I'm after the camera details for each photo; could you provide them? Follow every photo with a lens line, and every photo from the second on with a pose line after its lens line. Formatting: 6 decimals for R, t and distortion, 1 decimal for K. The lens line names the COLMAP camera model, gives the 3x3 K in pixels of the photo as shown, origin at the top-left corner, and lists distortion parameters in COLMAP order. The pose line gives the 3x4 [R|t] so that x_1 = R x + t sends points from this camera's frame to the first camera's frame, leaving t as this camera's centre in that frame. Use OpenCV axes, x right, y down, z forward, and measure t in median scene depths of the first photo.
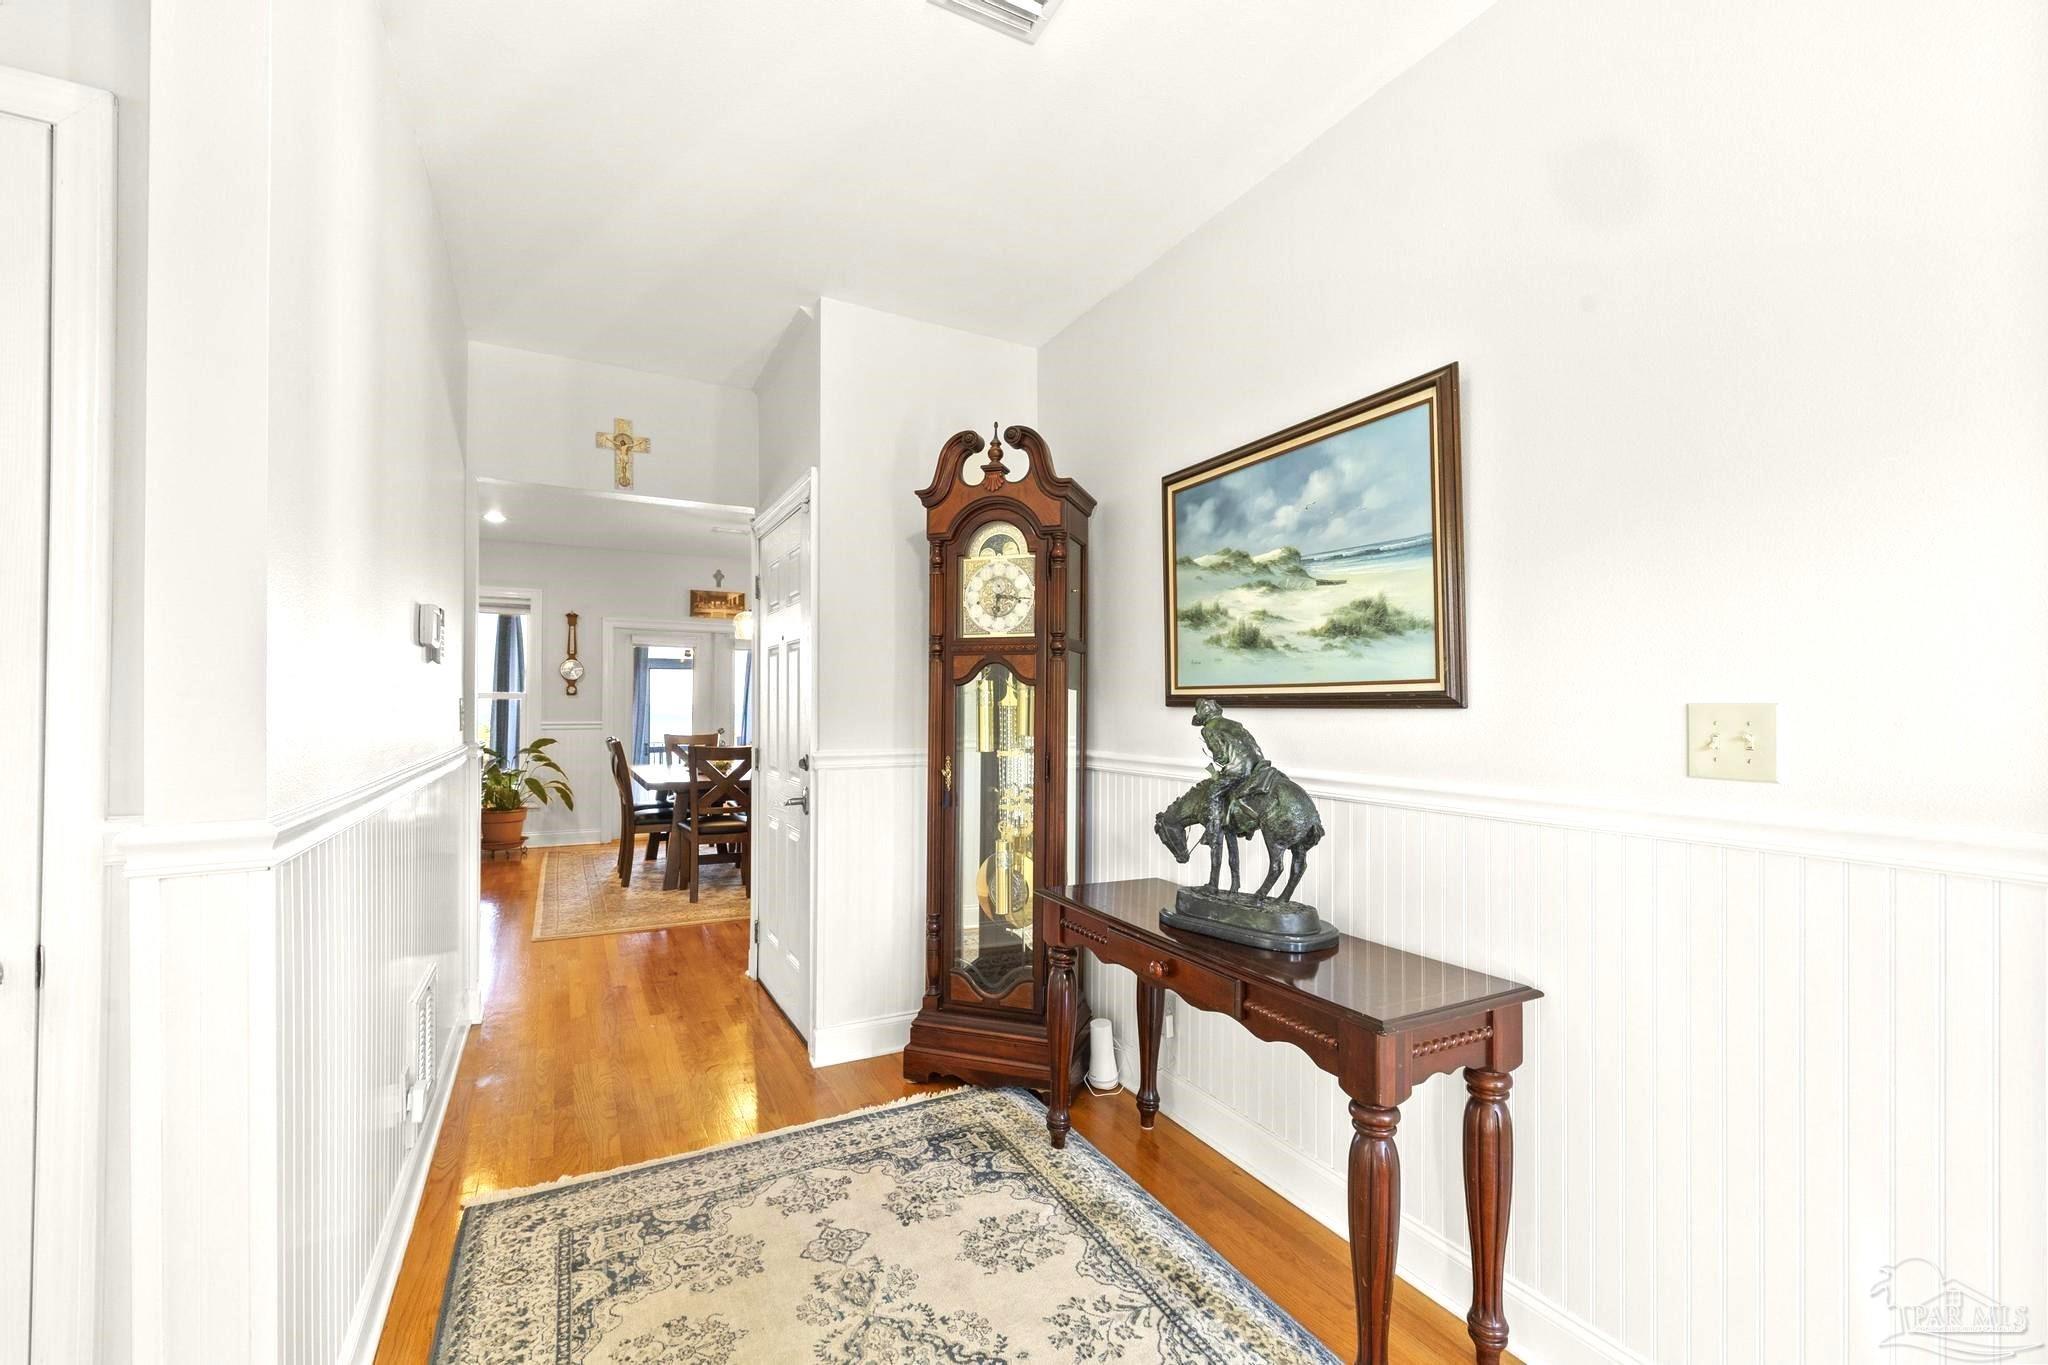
lens RADIAL K [[869.6, 0, 1030.9], [0, 869.6, 702.9], [0, 0, 1]] dist [-0.000466, -0.000056]
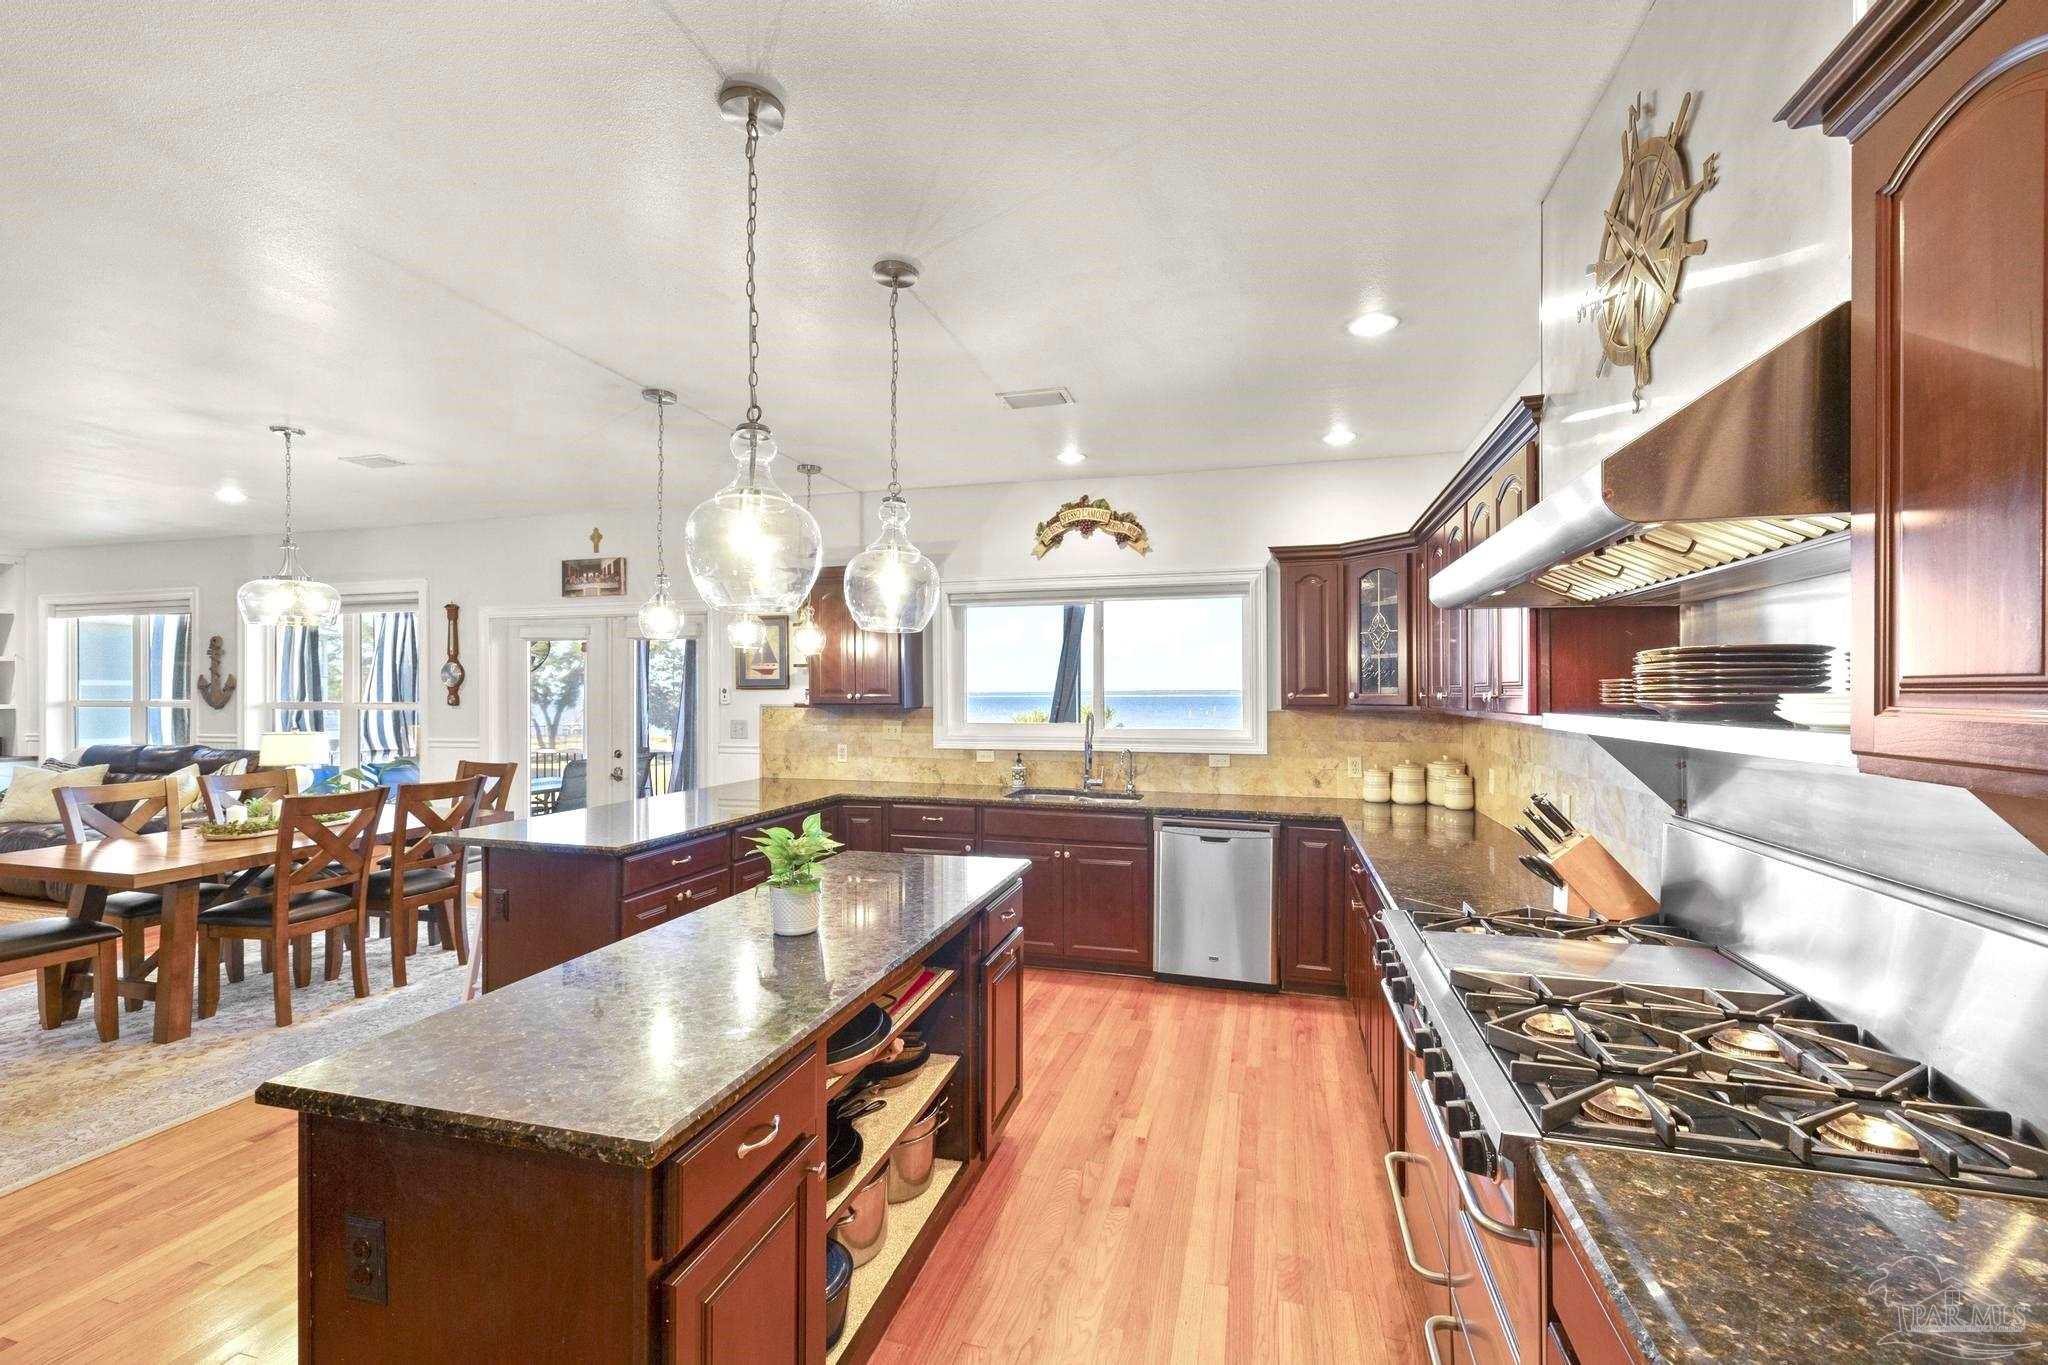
lens RADIAL K [[856.4, 0, 1021.3], [0, 856.4, 689.6], [0, 0, 1]] dist [0.000496, 0.000265]
pose [[0.712920, -0.010716, -0.701164, 0.394360], [0.010809, 0.999932, -0.004293, -0.013258], [0.701162, -0.004519, 0.712988, 0.754486]]
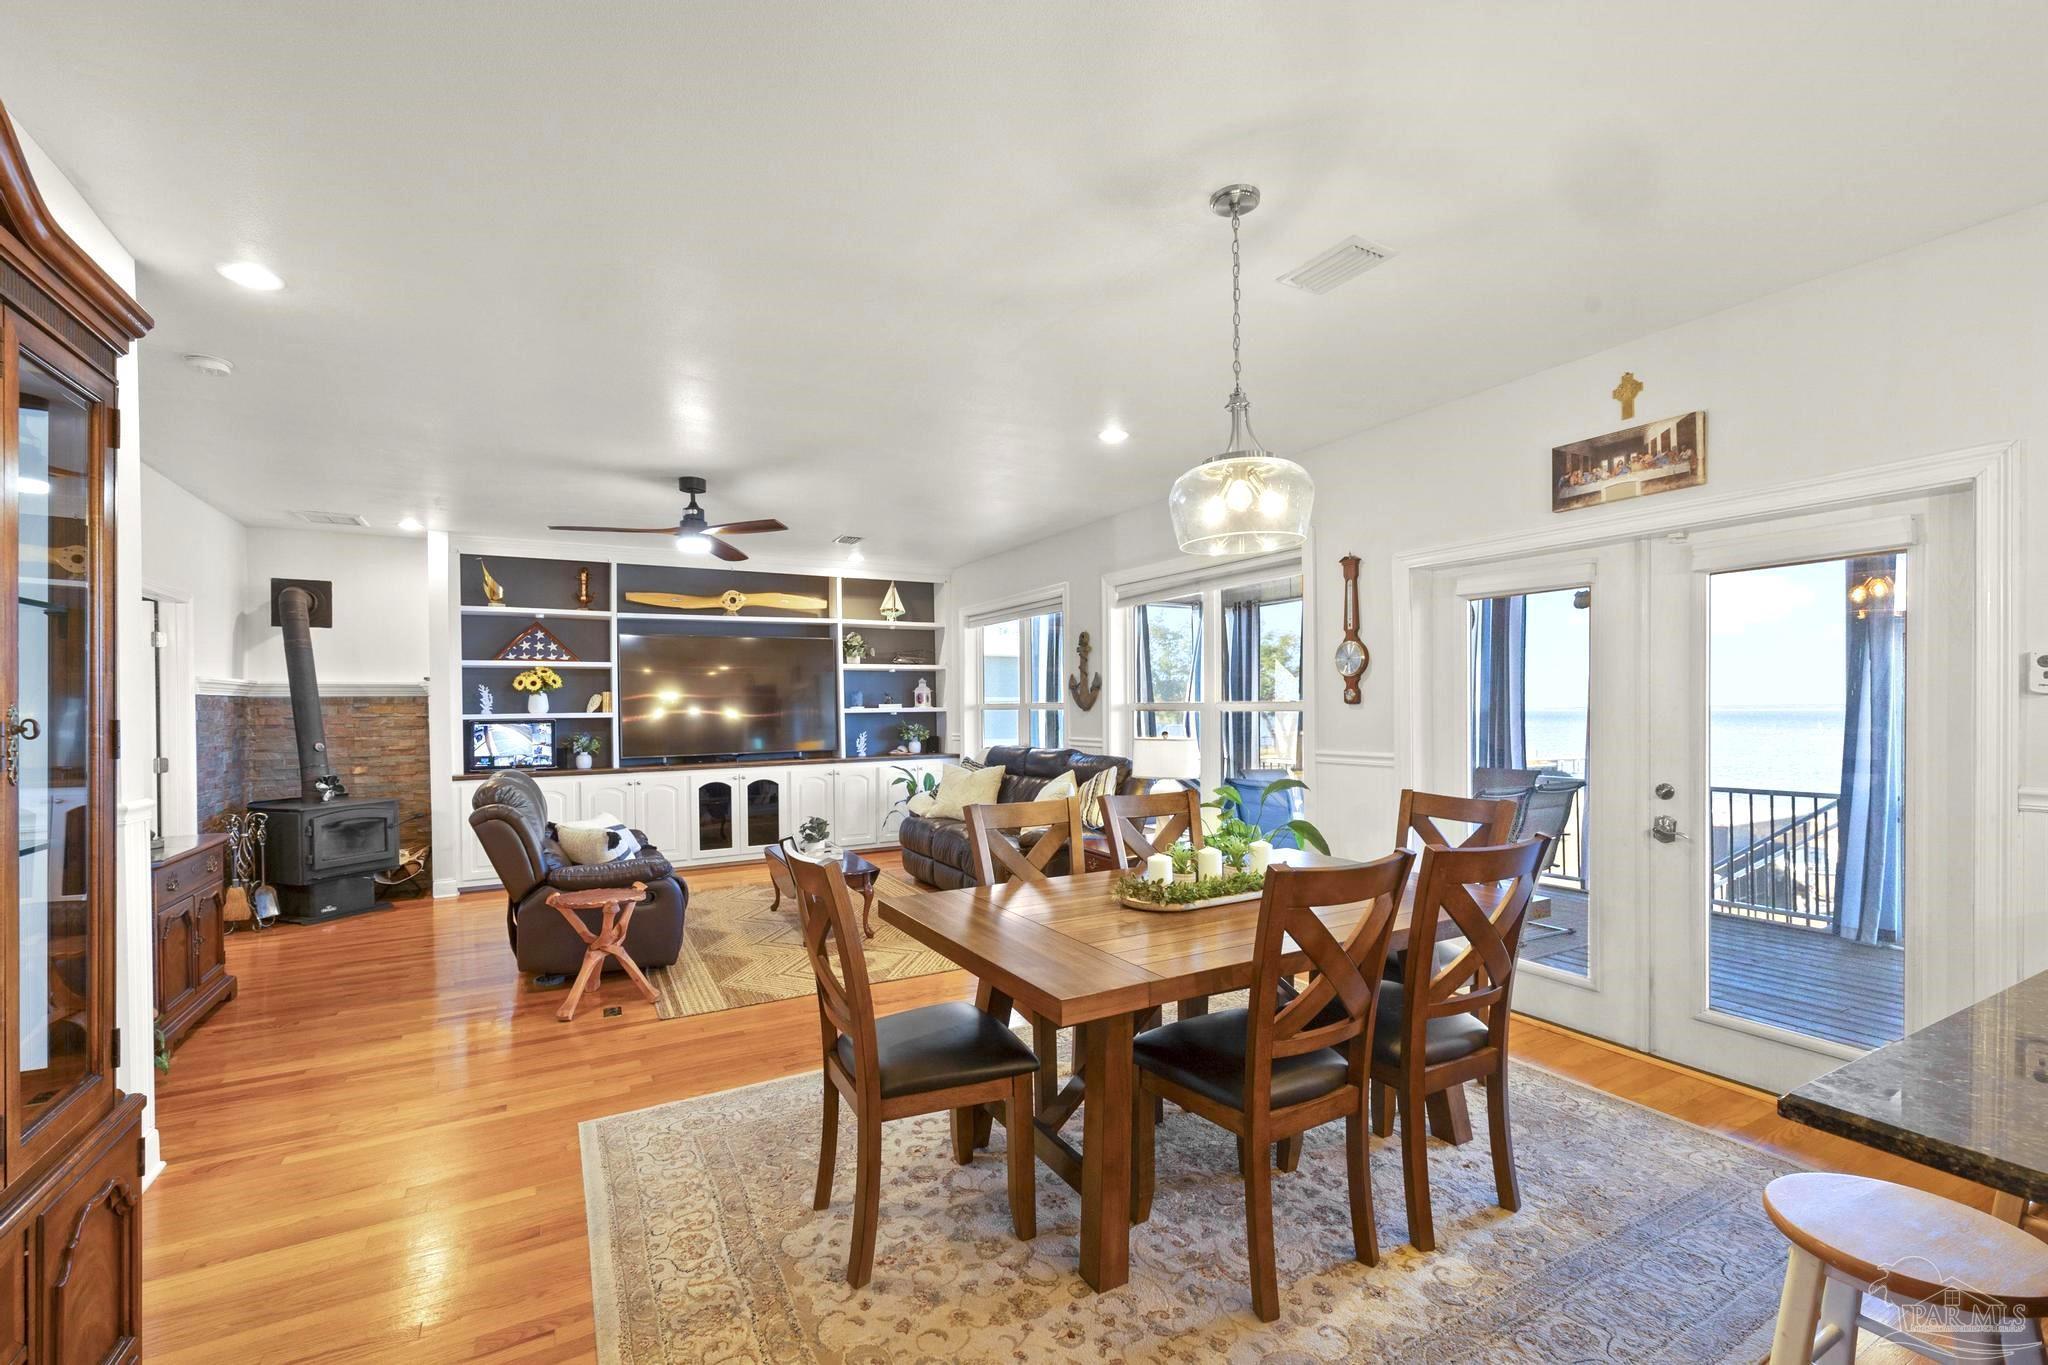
lens RADIAL K [[861.8, 0, 1021.3], [0, 861.8, 713.9], [0, 0, 1]] dist [0.000285, 0.000017]
pose [[0.006260, -0.001807, -0.999979, 0.025567], [0.009485, 0.999953, -0.001747, -0.002795], [0.999935, -0.009473, 0.006277, 0.738070]]
